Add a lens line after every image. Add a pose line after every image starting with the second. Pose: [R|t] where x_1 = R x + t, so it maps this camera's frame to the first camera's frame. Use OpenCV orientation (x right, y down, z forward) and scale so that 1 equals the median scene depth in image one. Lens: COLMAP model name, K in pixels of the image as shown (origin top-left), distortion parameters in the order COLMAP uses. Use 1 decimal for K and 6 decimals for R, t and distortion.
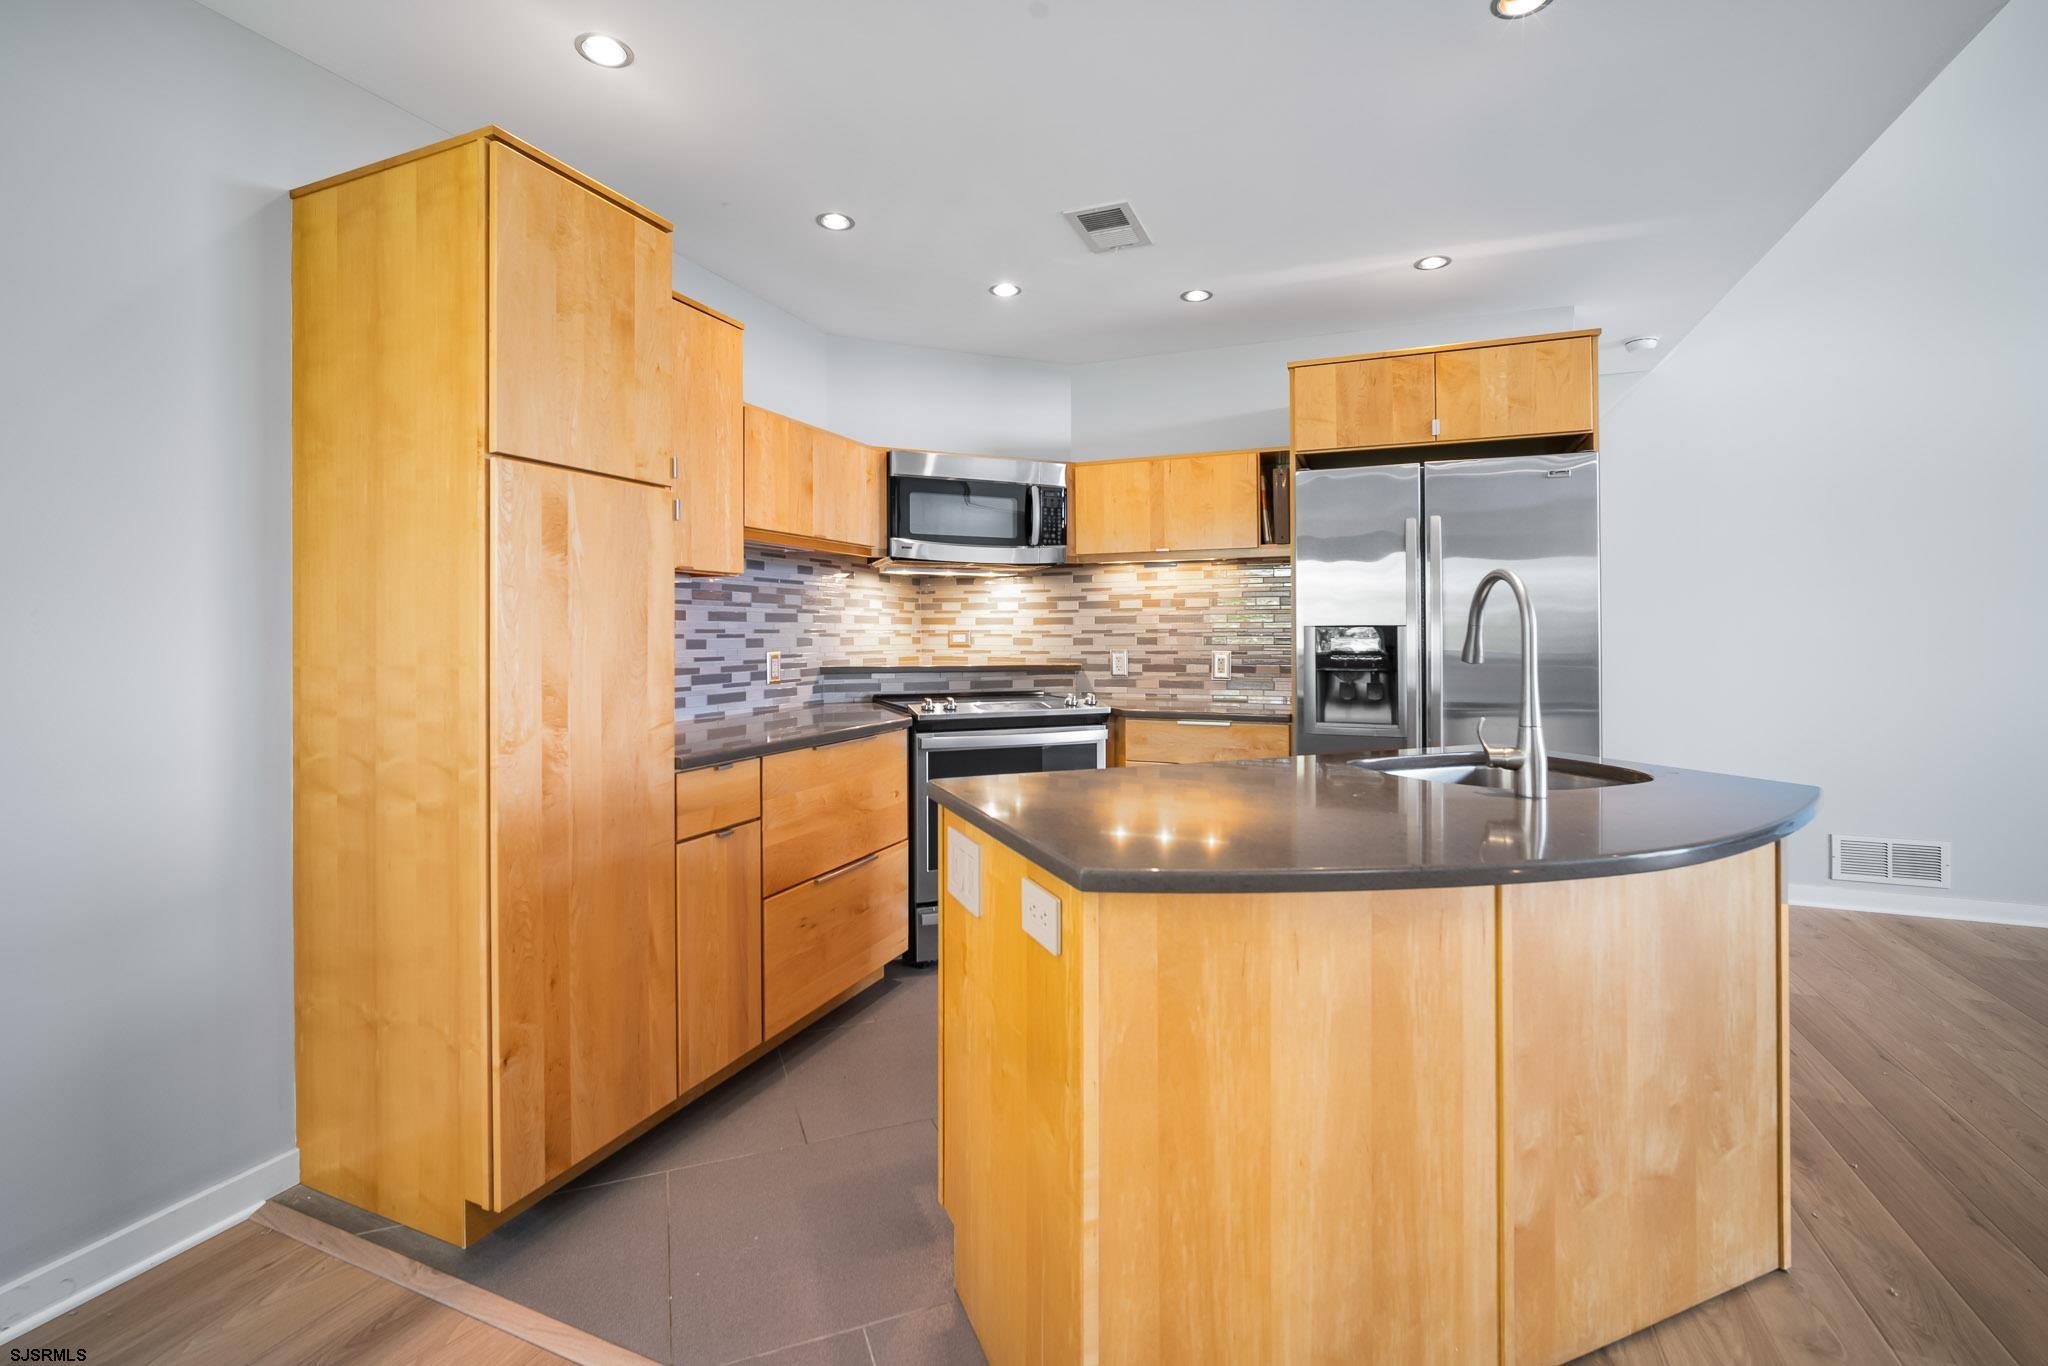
lens RADIAL K [[903.7, 0, 1026.2], [0, 903.7, 631.8], [0, 0, 1]] dist [-0.009368, 0.000165]
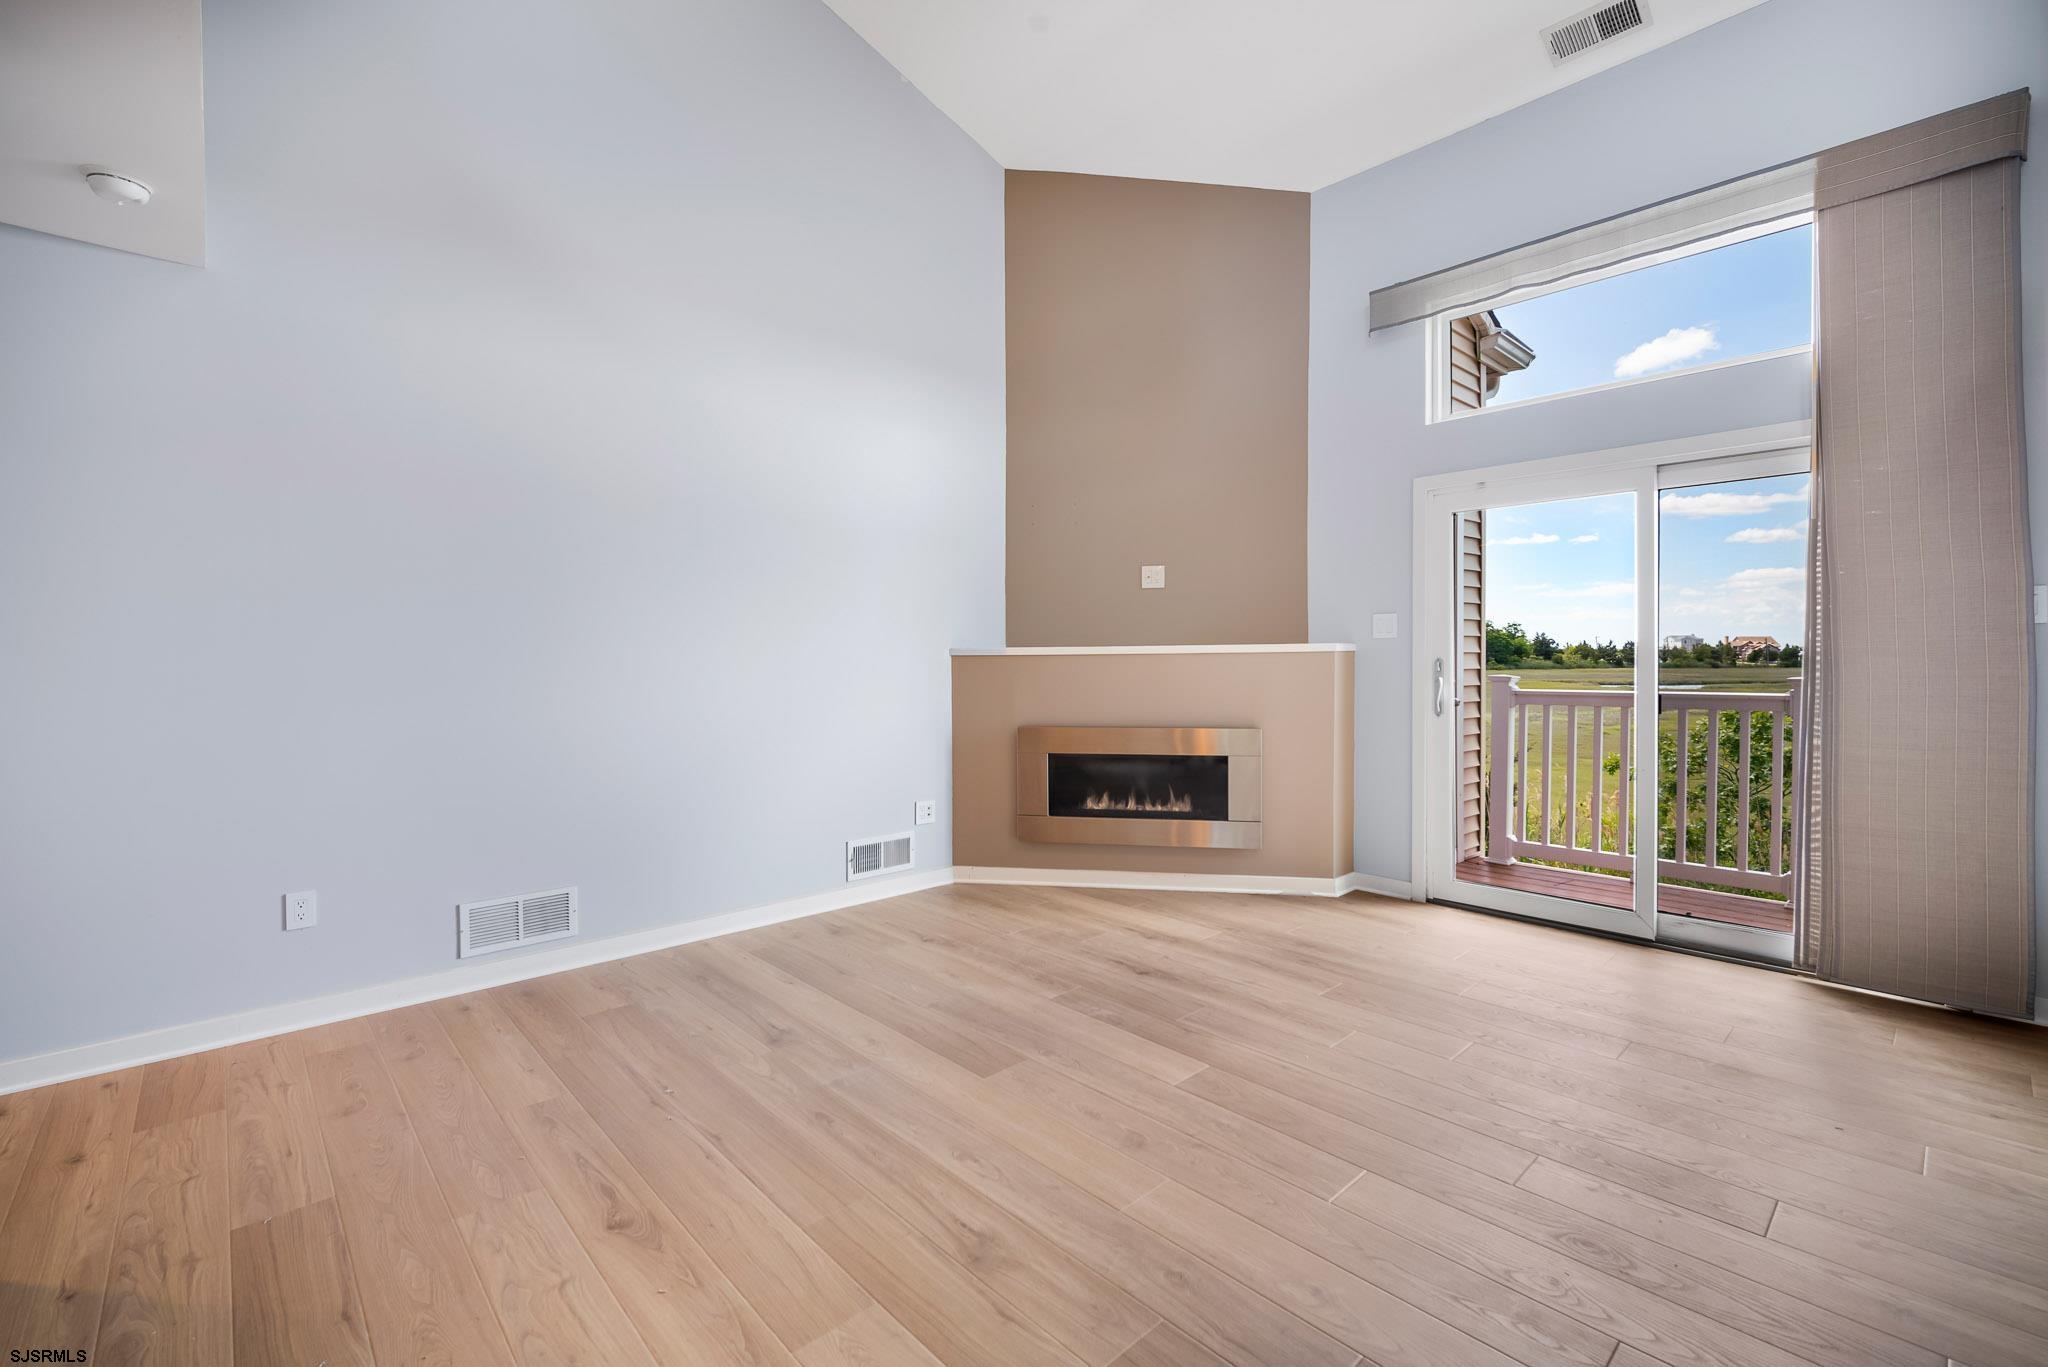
lens RADIAL K [[888.9, 0, 1026.0], [0, 888.9, 660.8], [0, 0, 1]] dist [-0.009463, 0.000153]
pose [[0.416890, -0.005885, 0.908938, 0.435636], [0.002037, 0.999983, 0.005541, -0.002013], [-0.908955, -0.000458, 0.416895, 0.215530]]
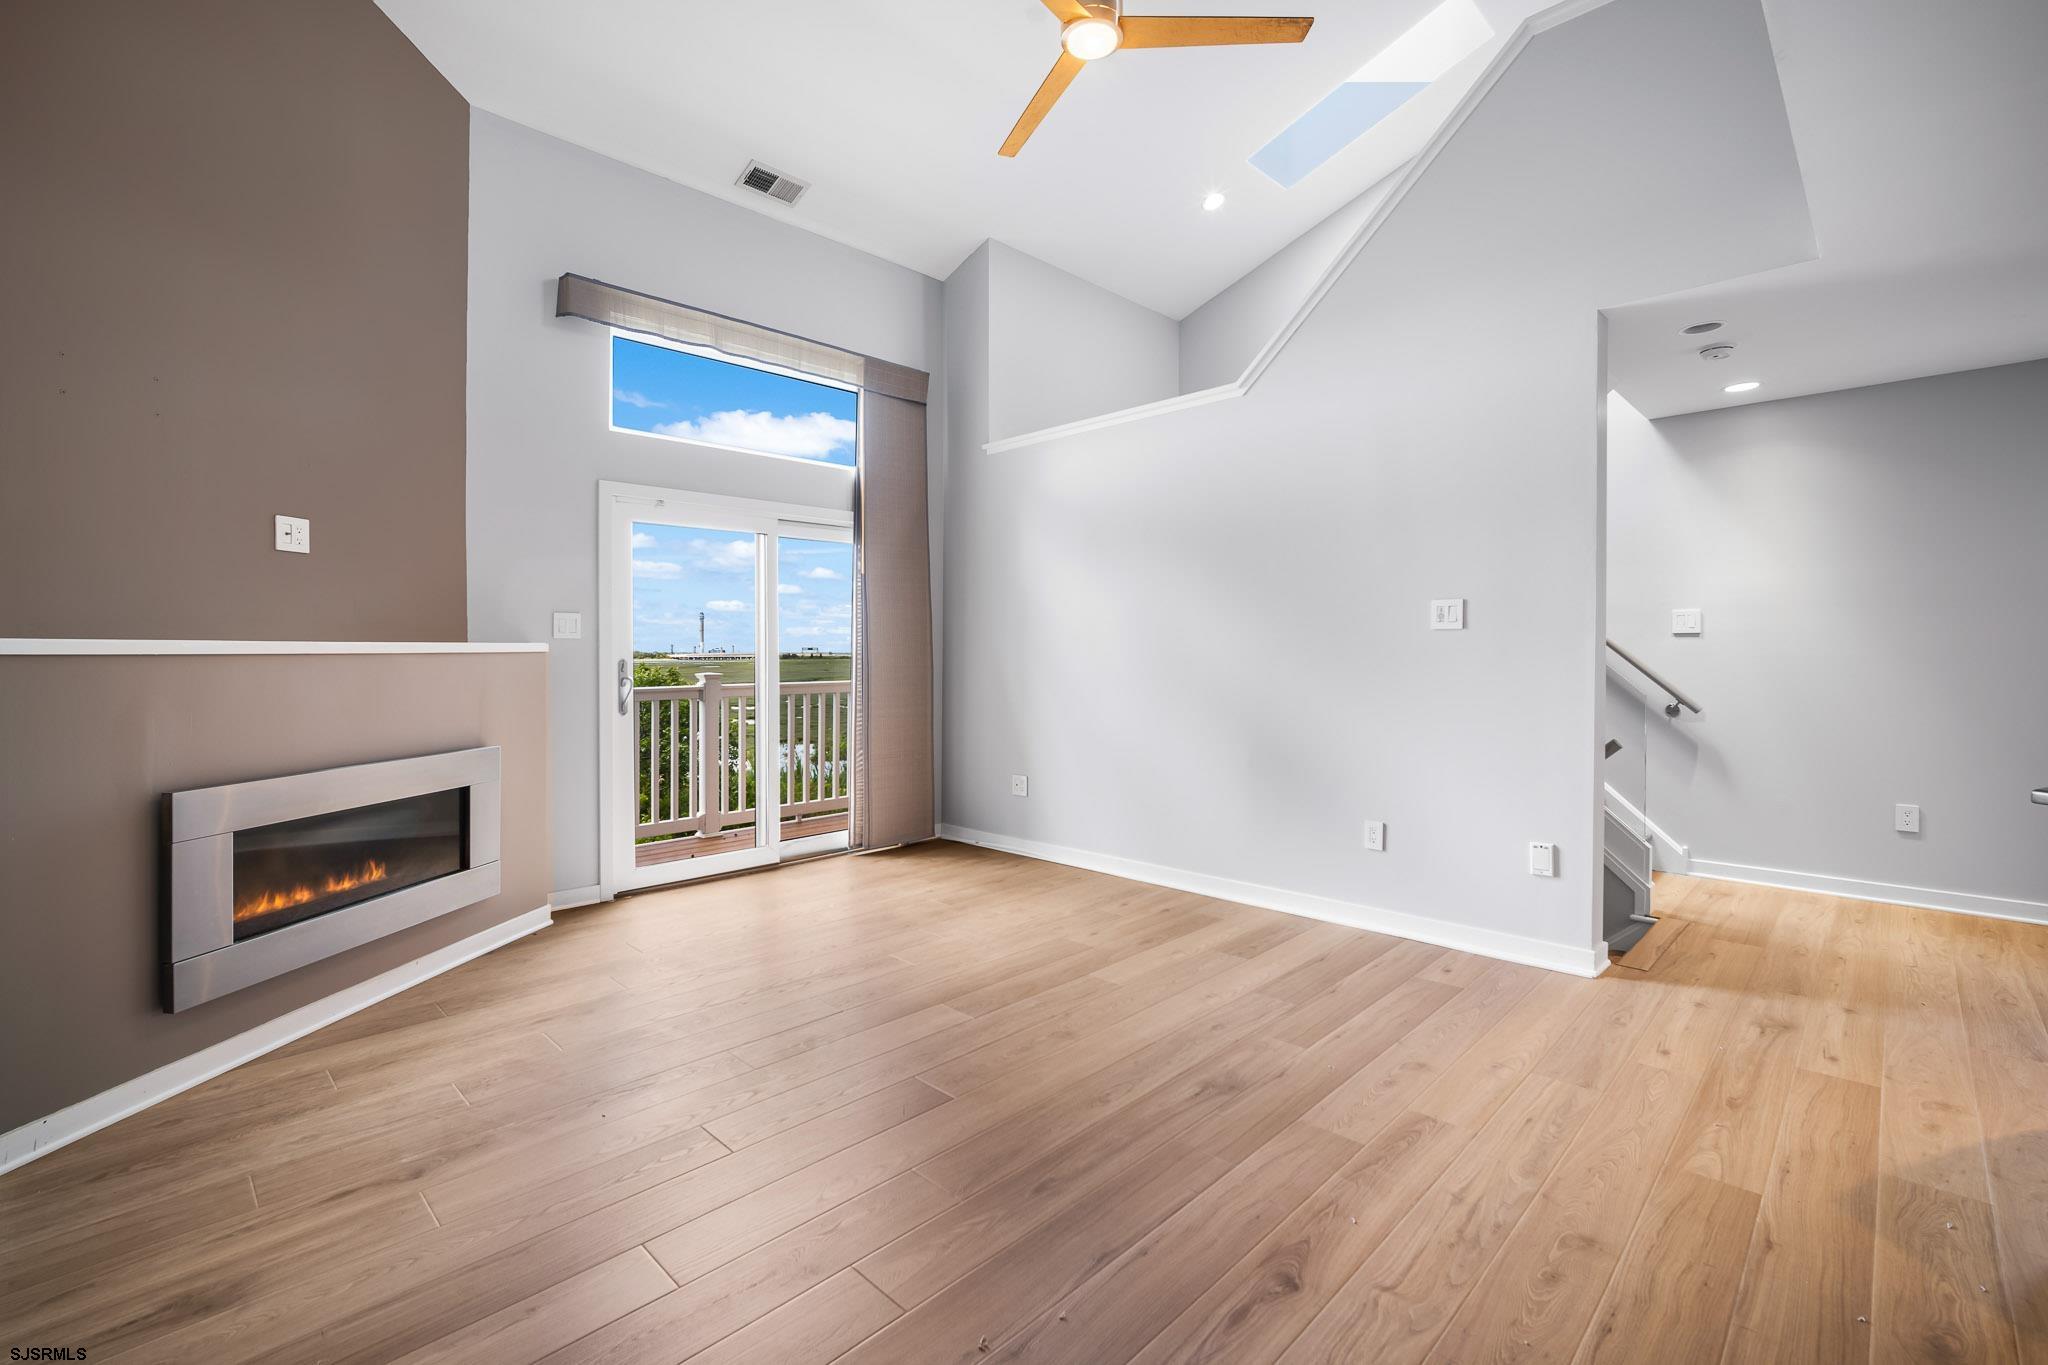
lens RADIAL K [[888.9, 0, 1026.0], [0, 888.9, 659.8], [0, 0, 1]] dist [-0.009463, 0.000153]
pose [[-0.924990, 0.004914, 0.379960, 0.772430], [0.006868, 0.999969, 0.003786, 0.002674], [-0.379930, 0.006112, -0.924995, 1.176940]]
